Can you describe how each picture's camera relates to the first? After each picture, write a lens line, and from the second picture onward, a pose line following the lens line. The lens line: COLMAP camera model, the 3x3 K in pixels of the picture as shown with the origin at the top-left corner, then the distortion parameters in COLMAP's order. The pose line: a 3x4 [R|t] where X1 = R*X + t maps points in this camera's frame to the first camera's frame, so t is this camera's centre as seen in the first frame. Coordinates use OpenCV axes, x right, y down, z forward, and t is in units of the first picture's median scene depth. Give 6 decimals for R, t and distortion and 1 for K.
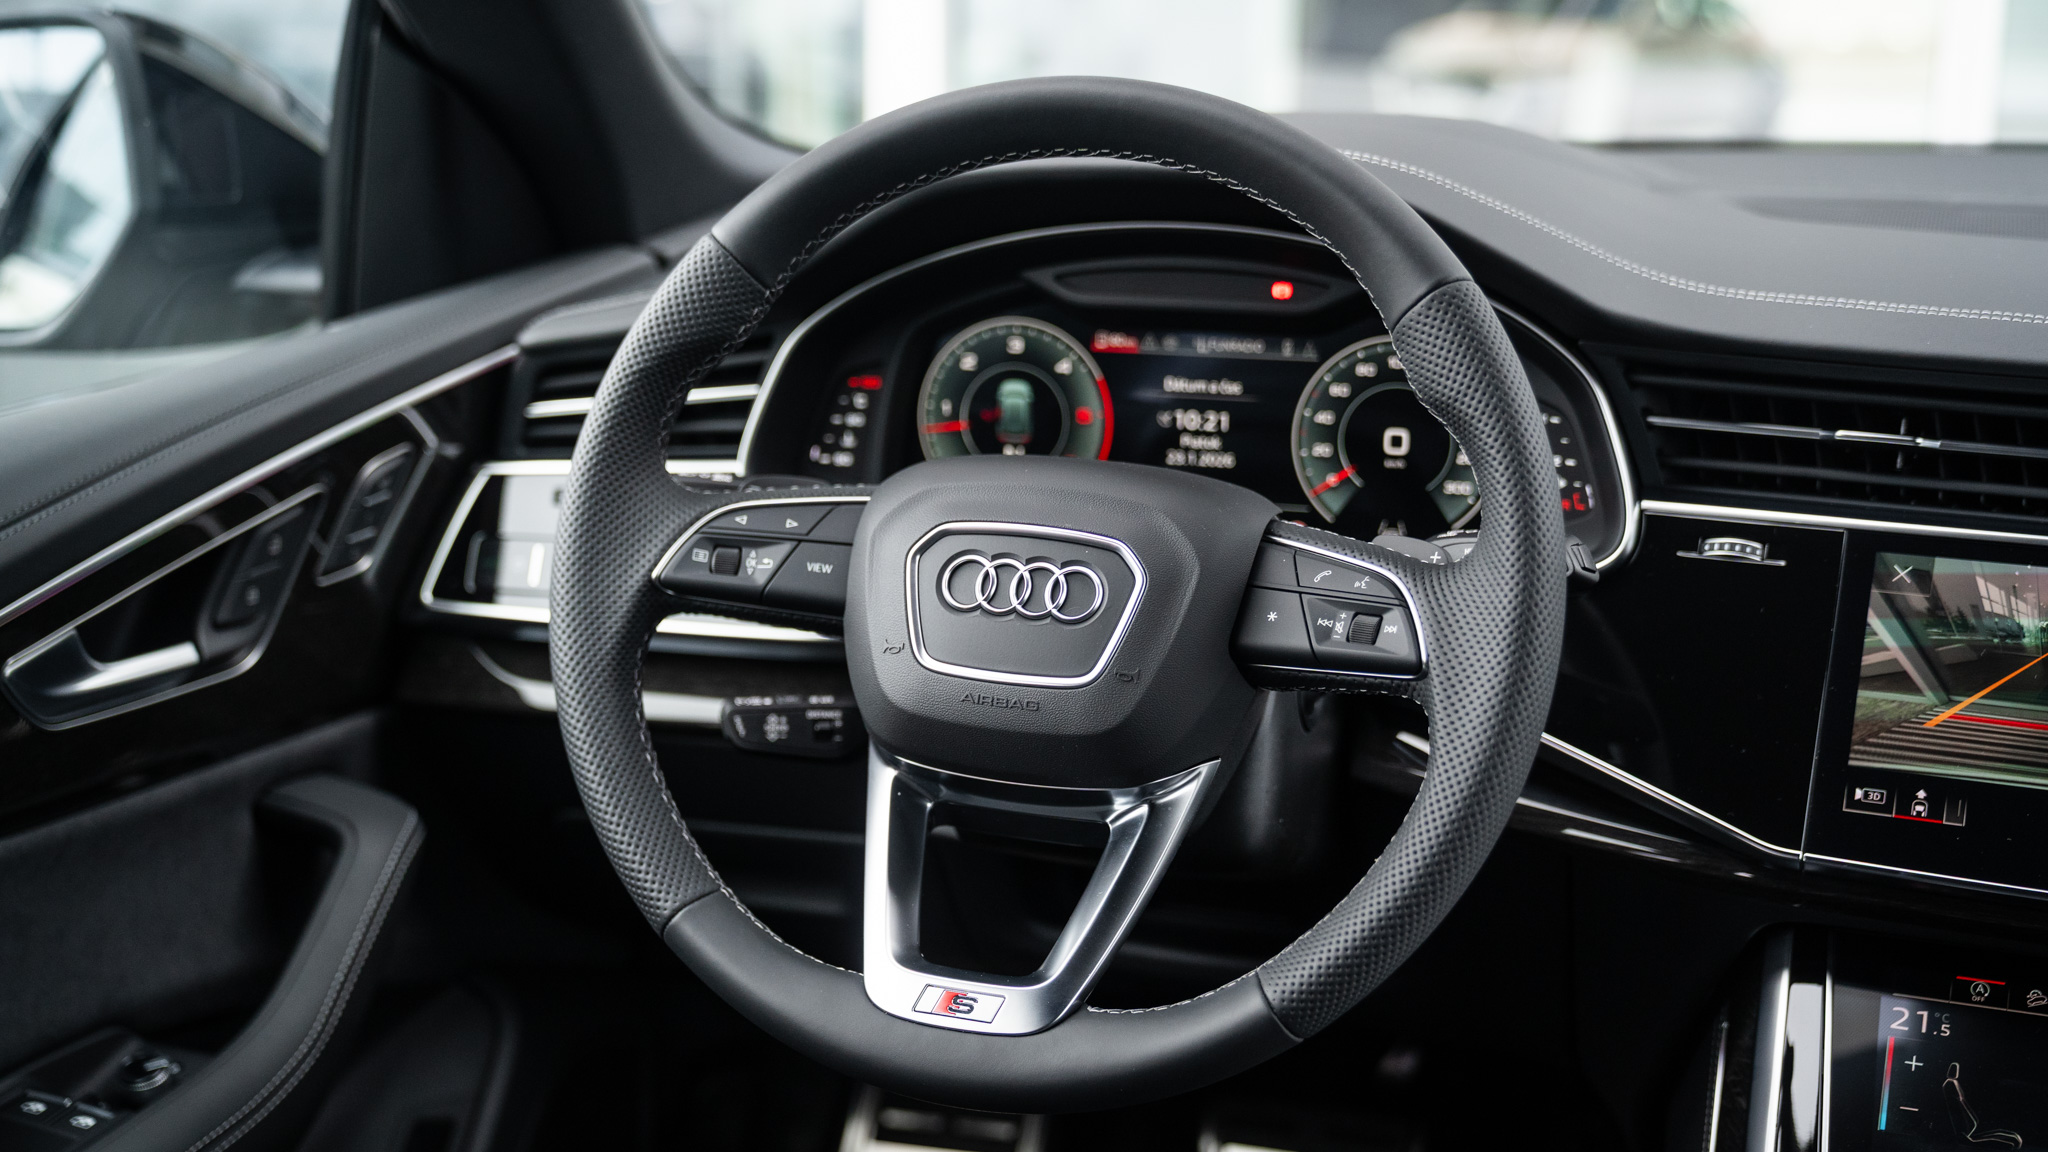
lens RADIAL K [[2530.0, 0, 1020.1], [0, 2530.0, 572.8], [0, 0, 1]] dist [0.018566, 0.000000]
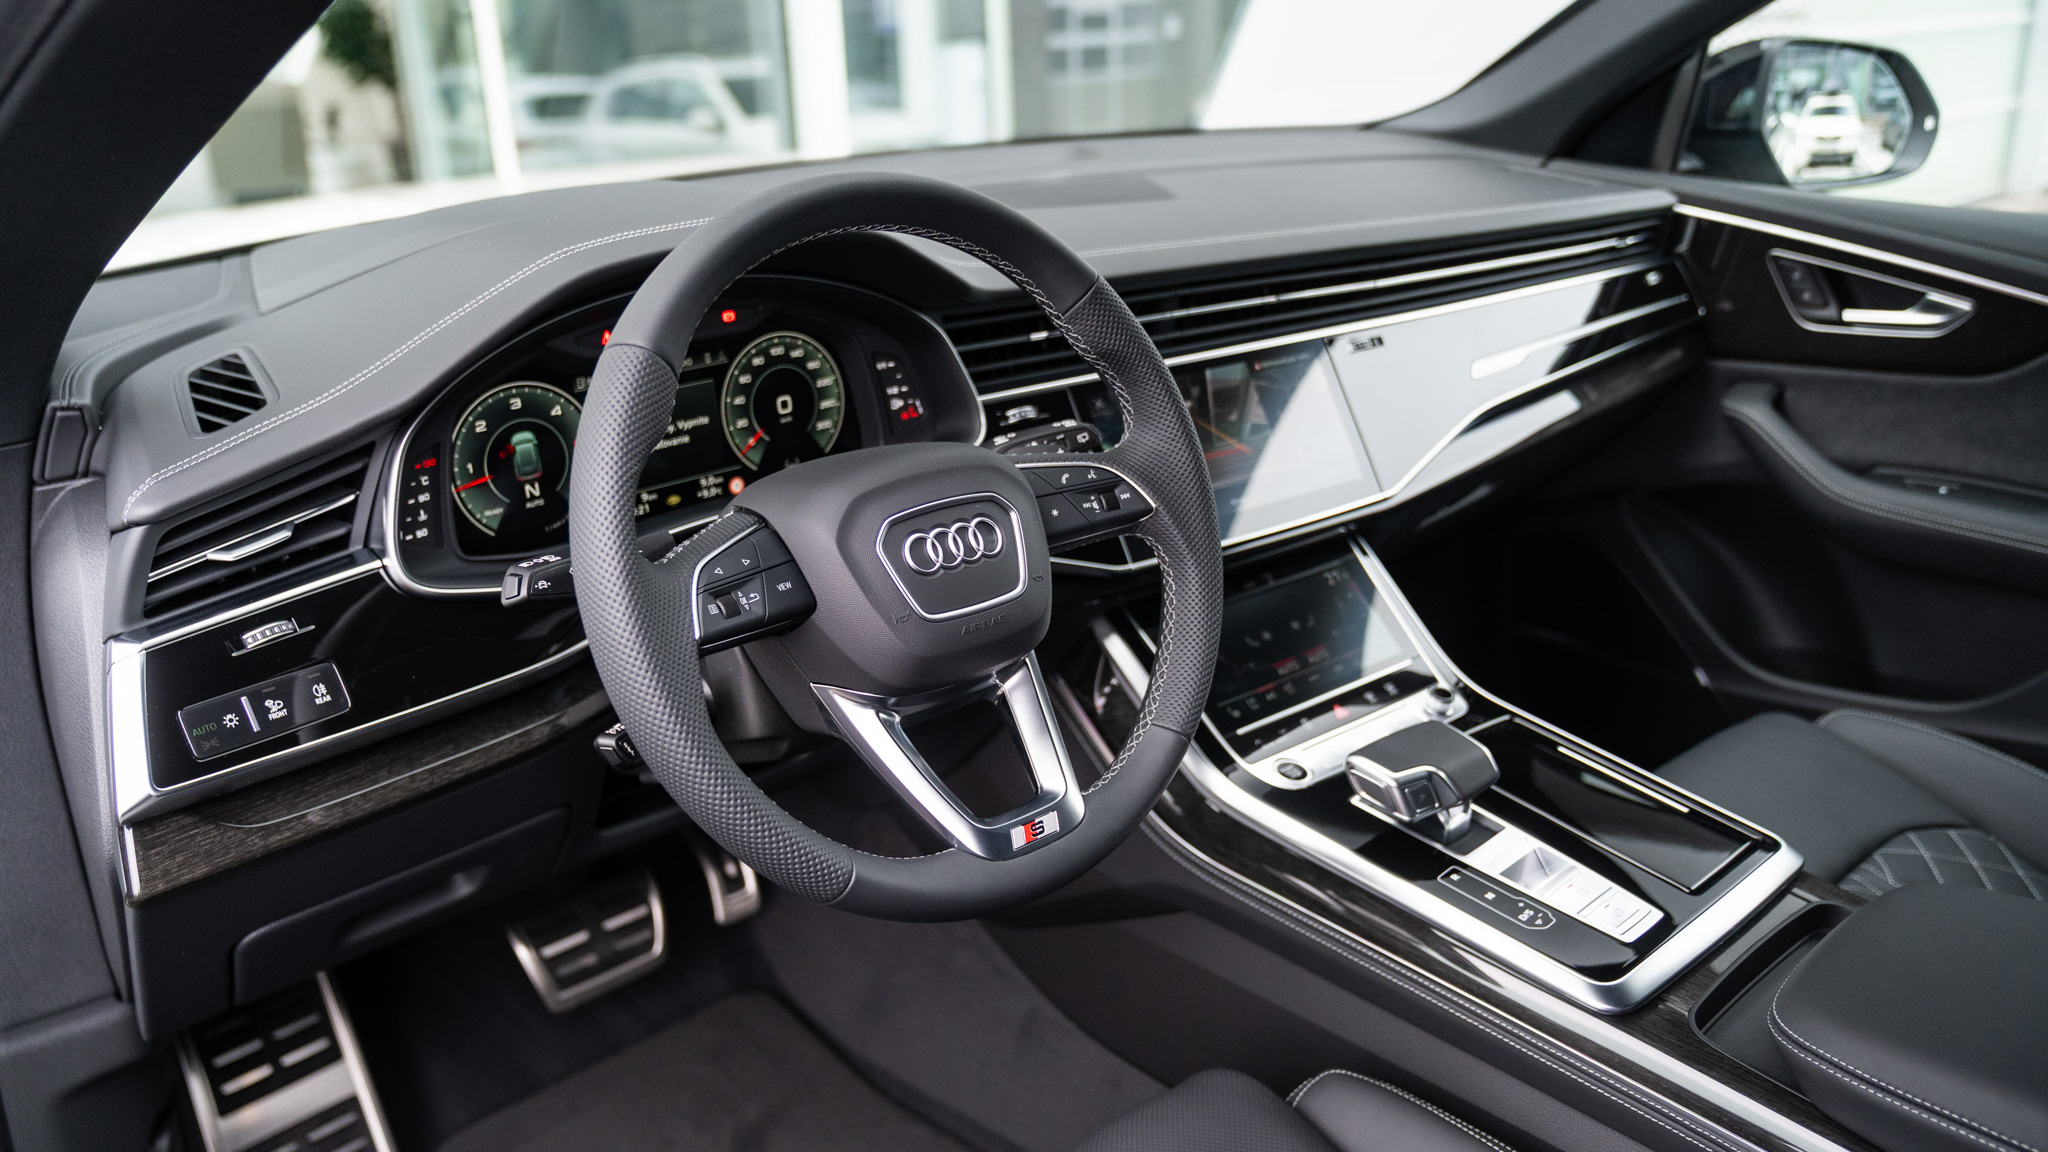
lens RADIAL K [[1572.7, 0, 1021.4], [0, 1572.7, 582.8], [0, 0, 1]] dist [-0.009316, 0.008972]
pose [[0.510553, -0.318493, 0.798685, -0.563698], [0.233811, 0.945293, 0.227495, -0.134987], [-0.827447, 0.070593, 0.557089, 0.405265]]
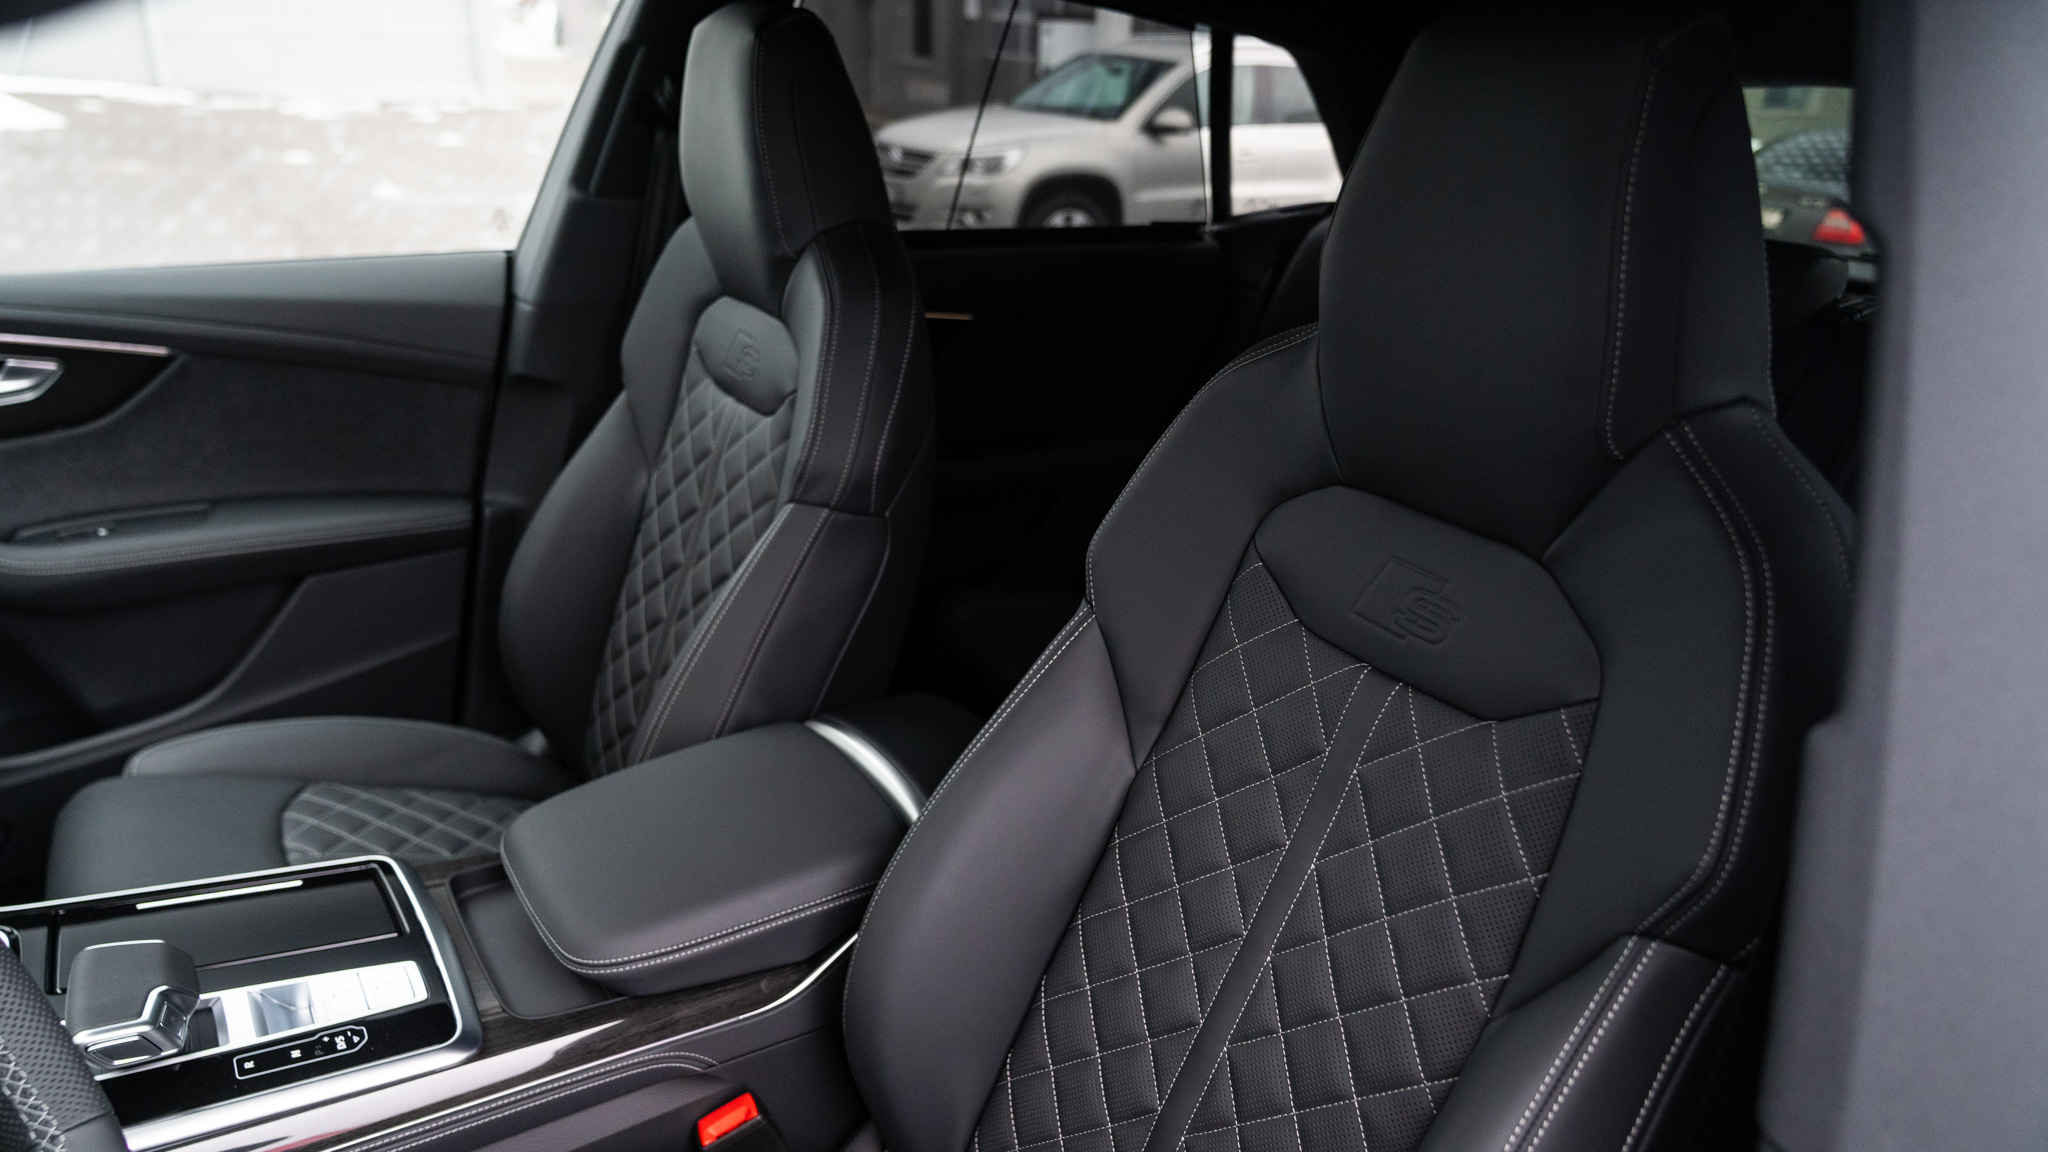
lens RADIAL K [[1383.6, 0, 995.8], [0, 1383.6, 582.4], [0, 0, 1]] dist [-0.015347, 0.011294]
pose [[-0.772082, -0.281994, 0.569533, -0.438259], [0.098964, 0.831885, 0.546052, -0.300048], [-0.627770, 0.477961, -0.614377, 0.792098]]
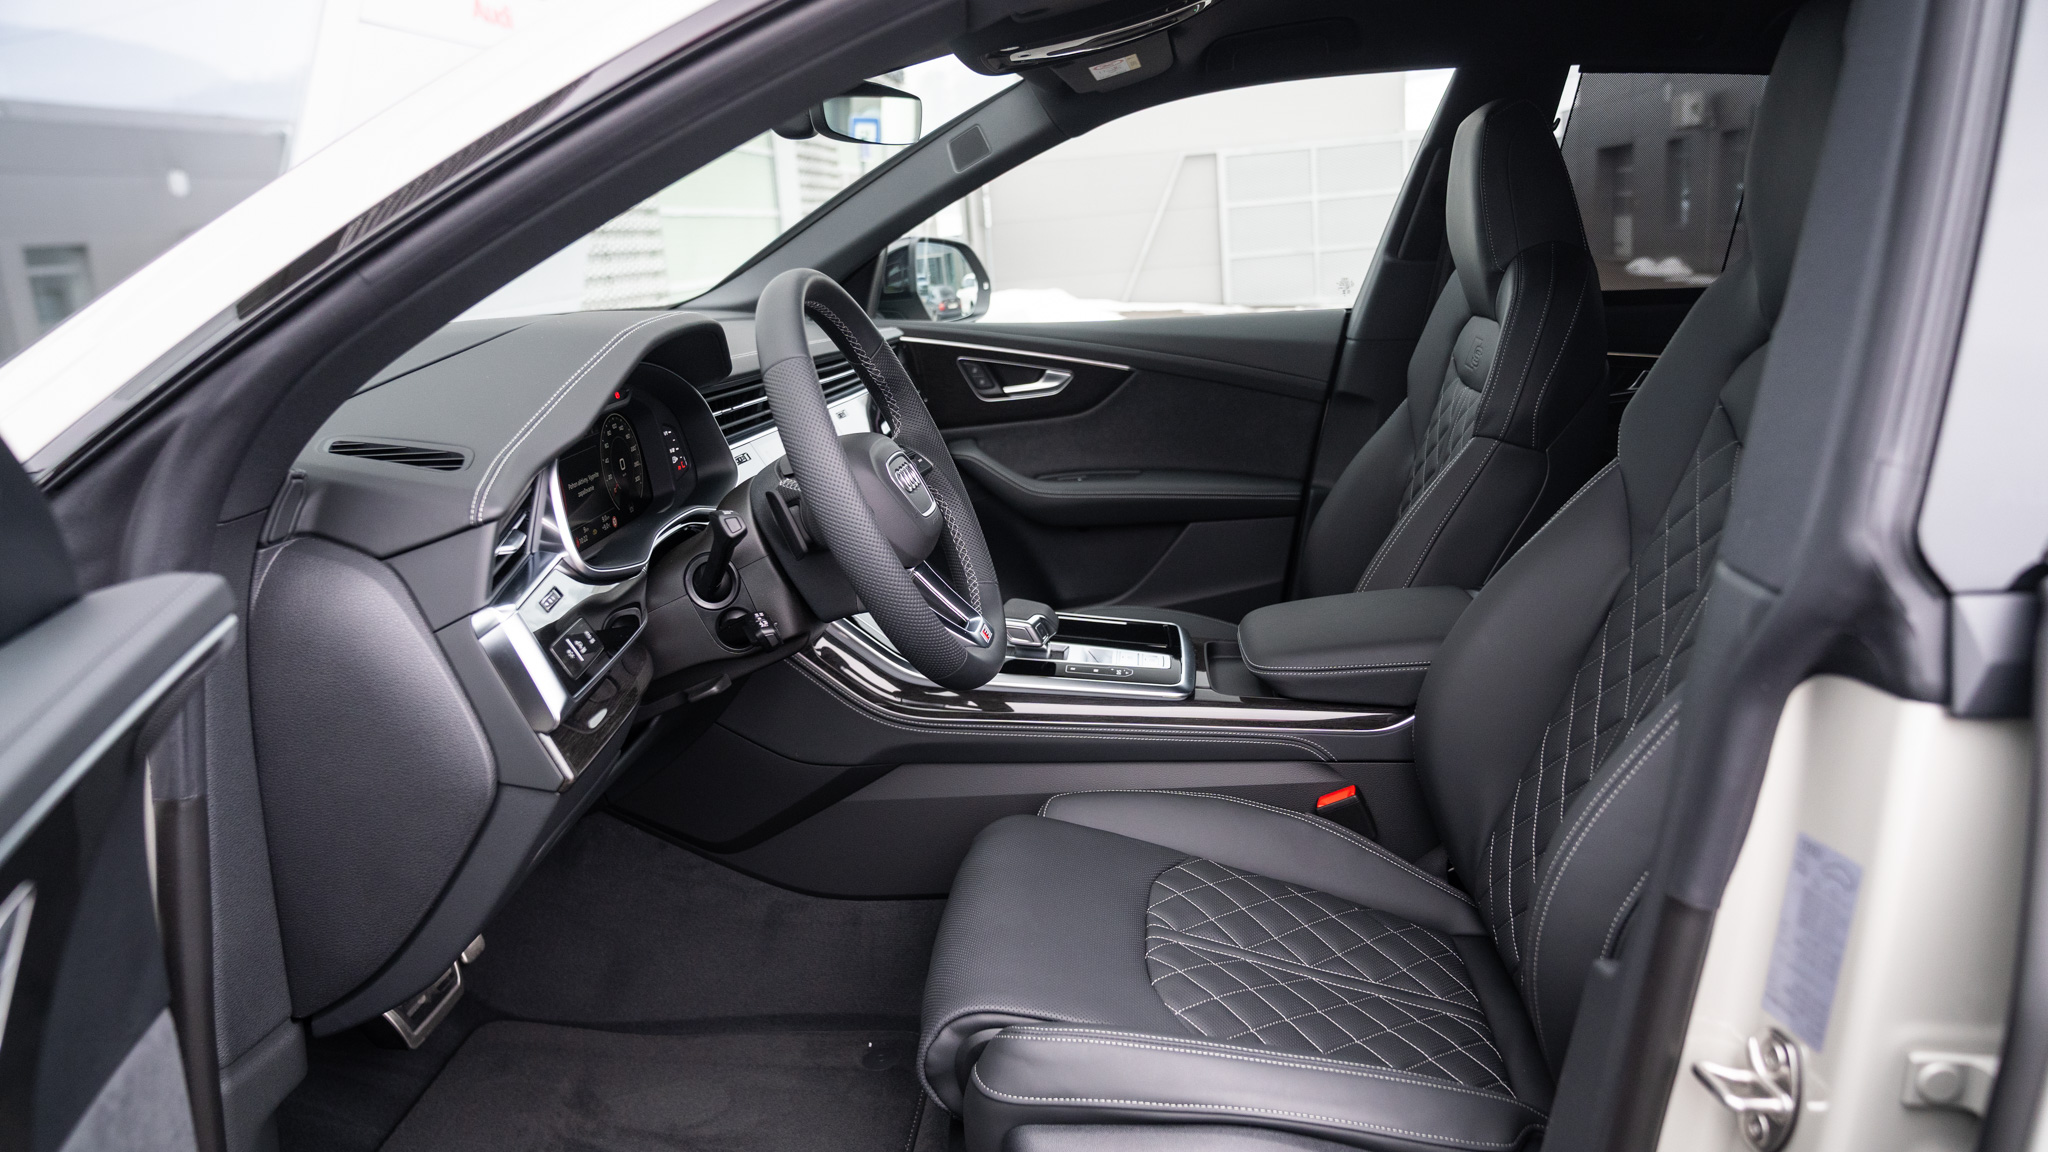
lens RADIAL K [[1383.6, 0, 1020.2], [0, 1383.6, 586.0], [0, 0, 1]] dist [-0.015347, 0.011294]
pose [[-0.218463, -0.240489, 0.945748, -1.048604], [0.277068, 0.913987, 0.296414, -0.213129], [-0.935685, 0.326792, -0.133040, 0.918452]]
